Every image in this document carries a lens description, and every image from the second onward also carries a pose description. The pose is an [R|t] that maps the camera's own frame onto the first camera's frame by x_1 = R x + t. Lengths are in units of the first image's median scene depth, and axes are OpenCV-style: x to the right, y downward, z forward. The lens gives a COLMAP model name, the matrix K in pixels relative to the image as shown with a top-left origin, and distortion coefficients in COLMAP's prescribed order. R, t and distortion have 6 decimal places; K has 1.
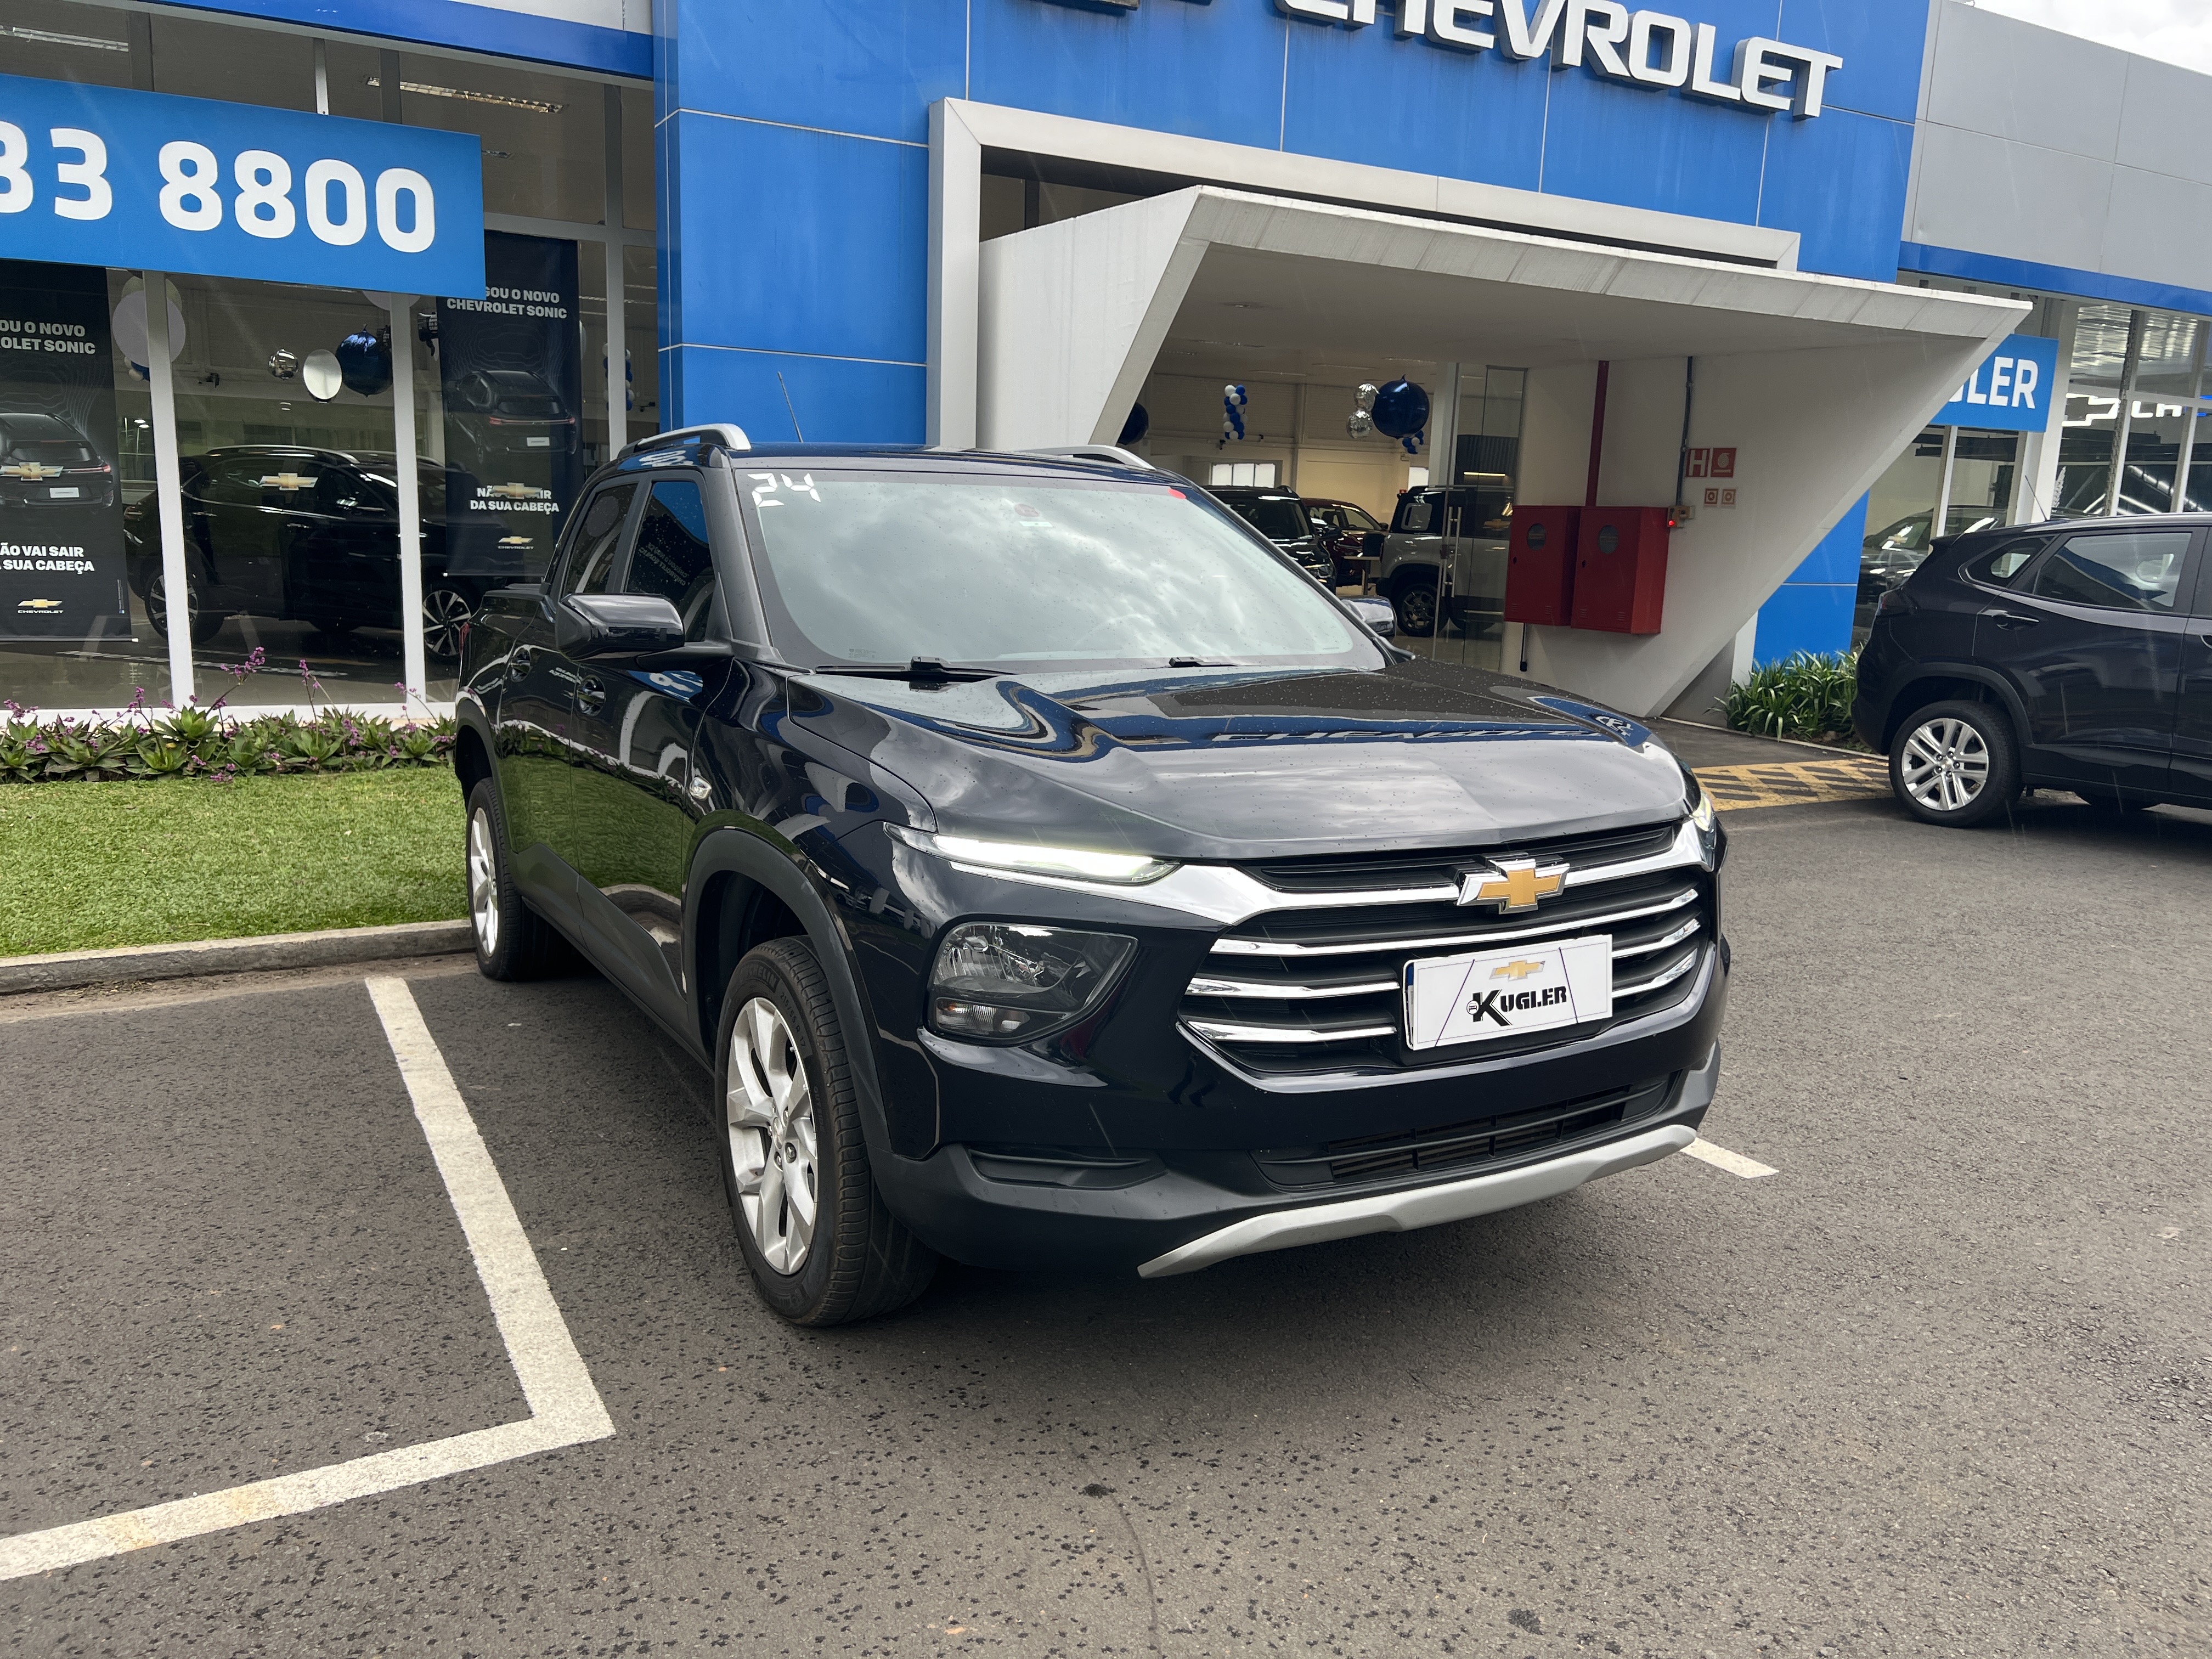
lens RADIAL K [[1674.5, 0, 1117.4], [0, 1674.5, 823.0], [0, 0, 1]] dist [0.045633, -0.043052]
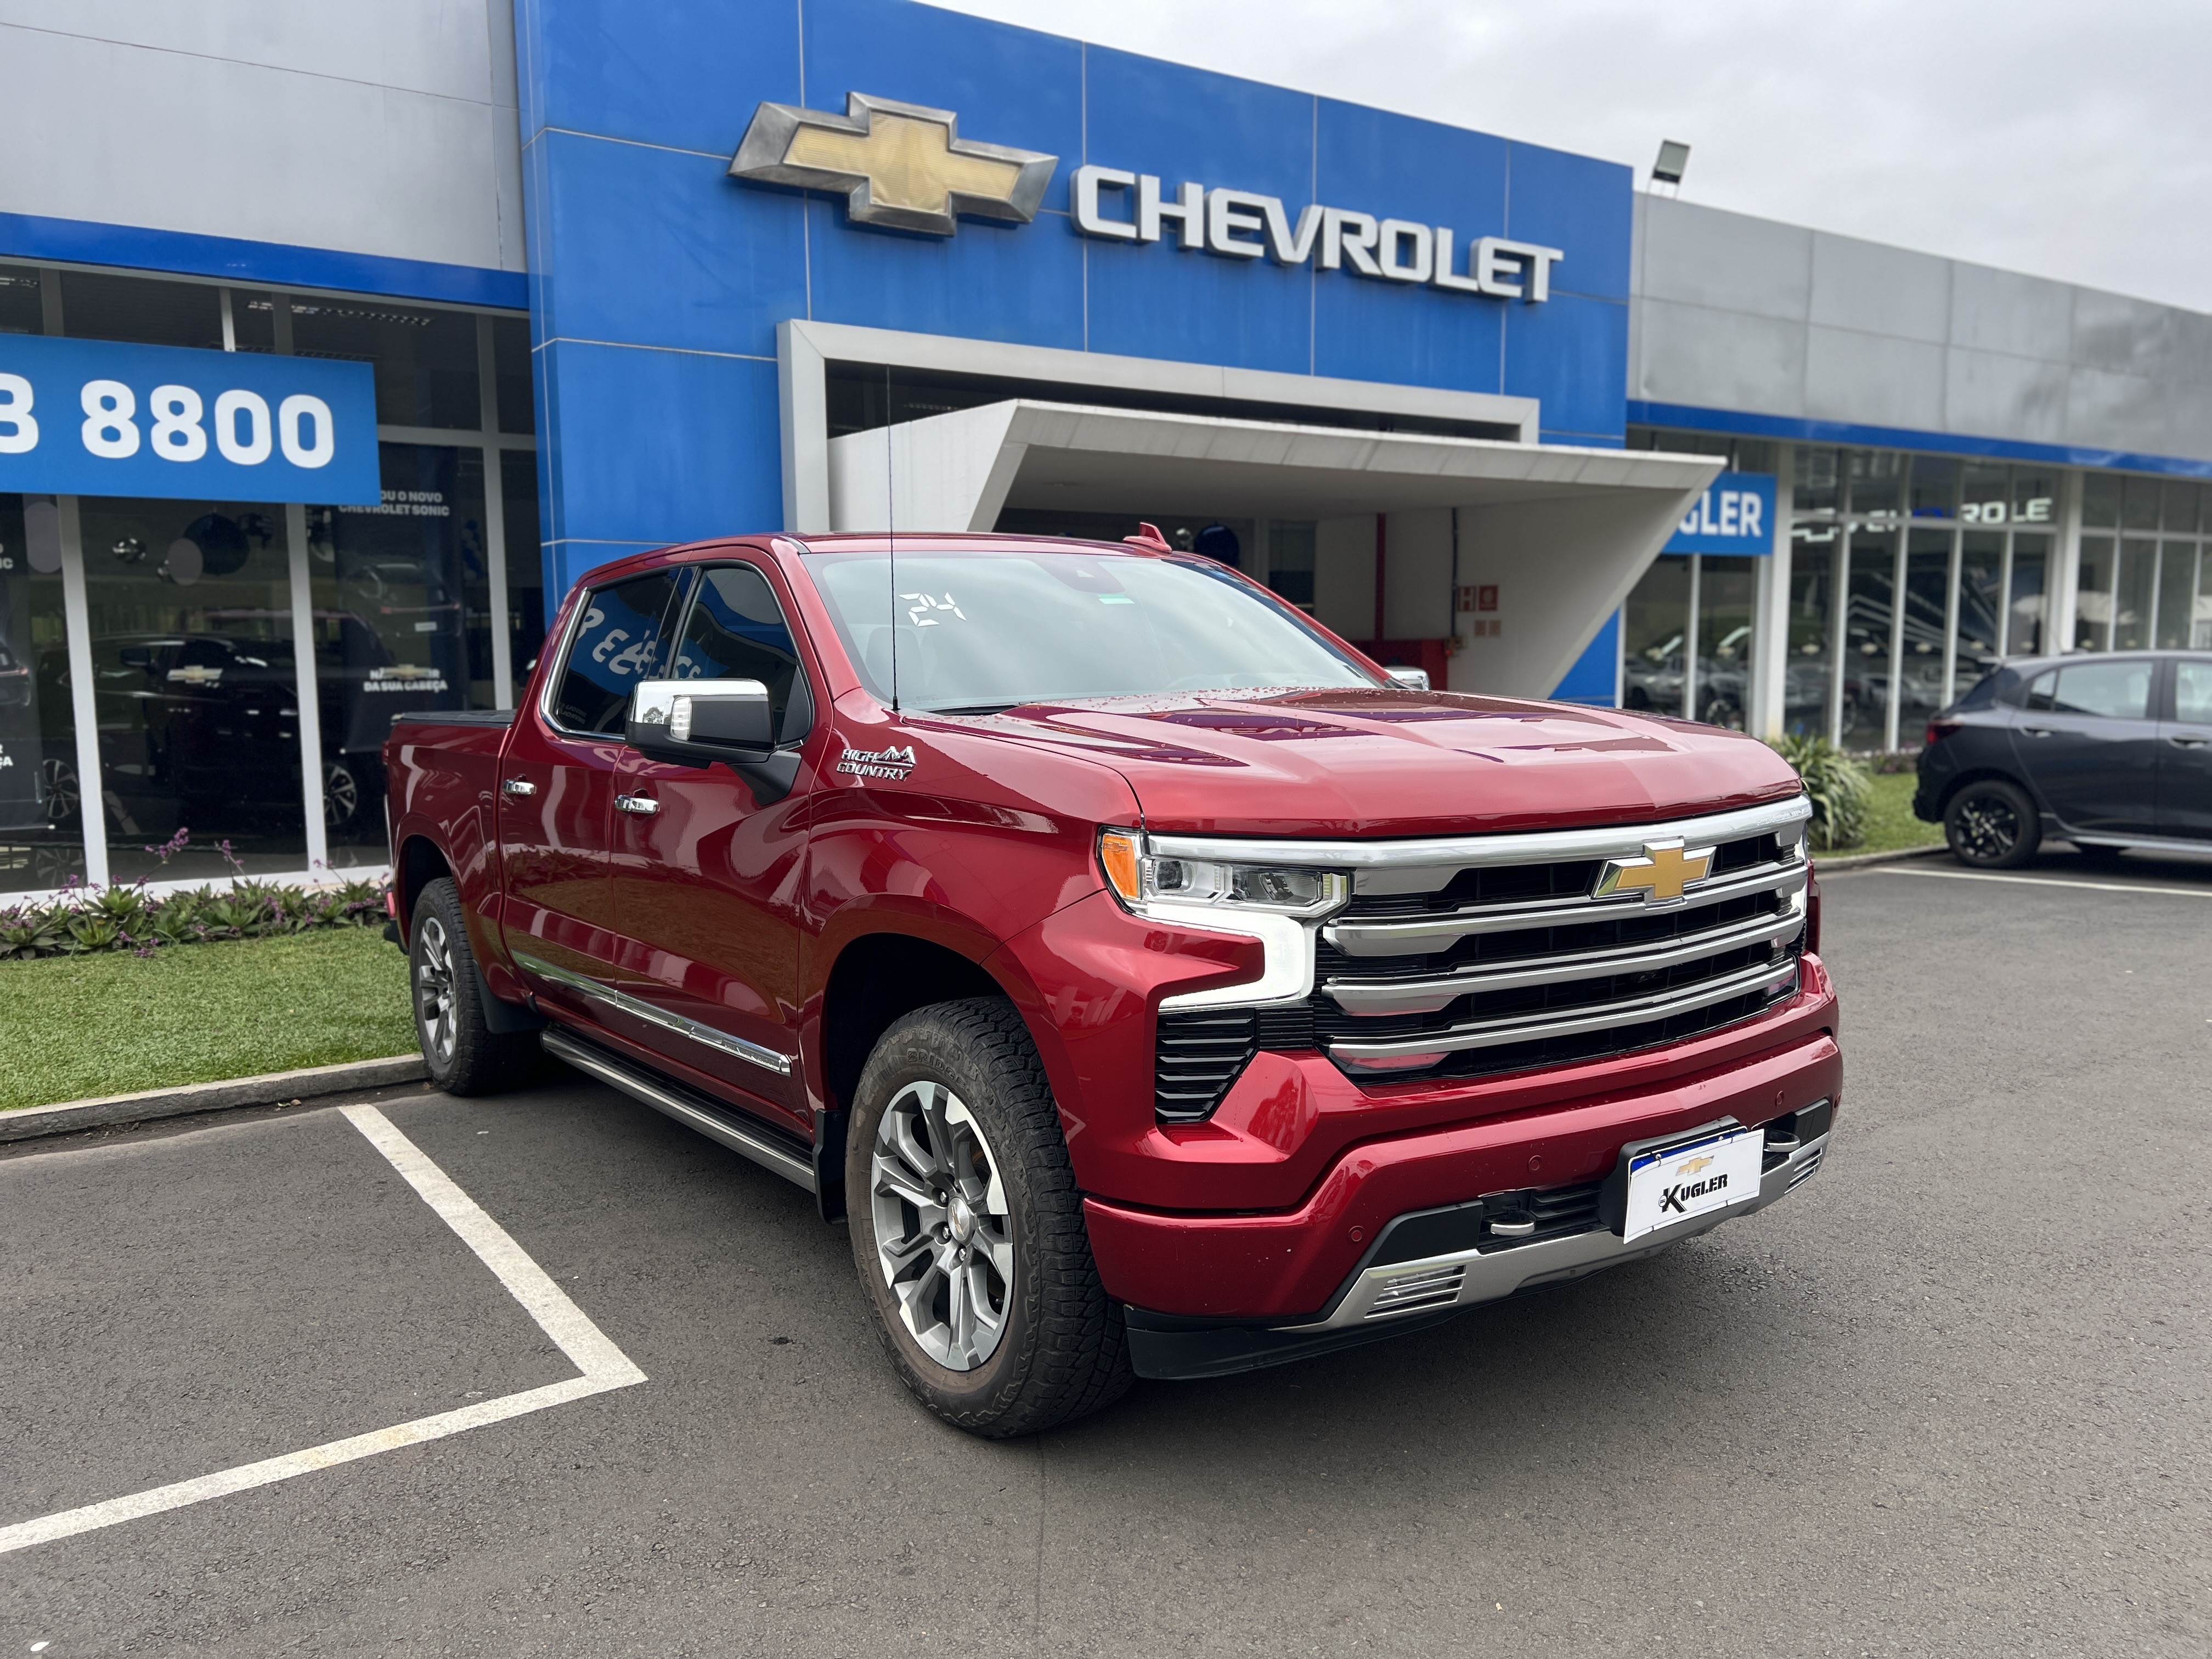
lens RADIAL K [[1677.2, 0, 1109.7], [0, 1677.2, 837.0], [0, 0, 1]] dist [0.045684, -0.038392]
pose [[0.994854, -0.053198, 0.086226, -0.003902], [0.058840, 0.996196, -0.064270, 0.007508], [-0.082479, 0.069013, 0.994200, -0.132835]]
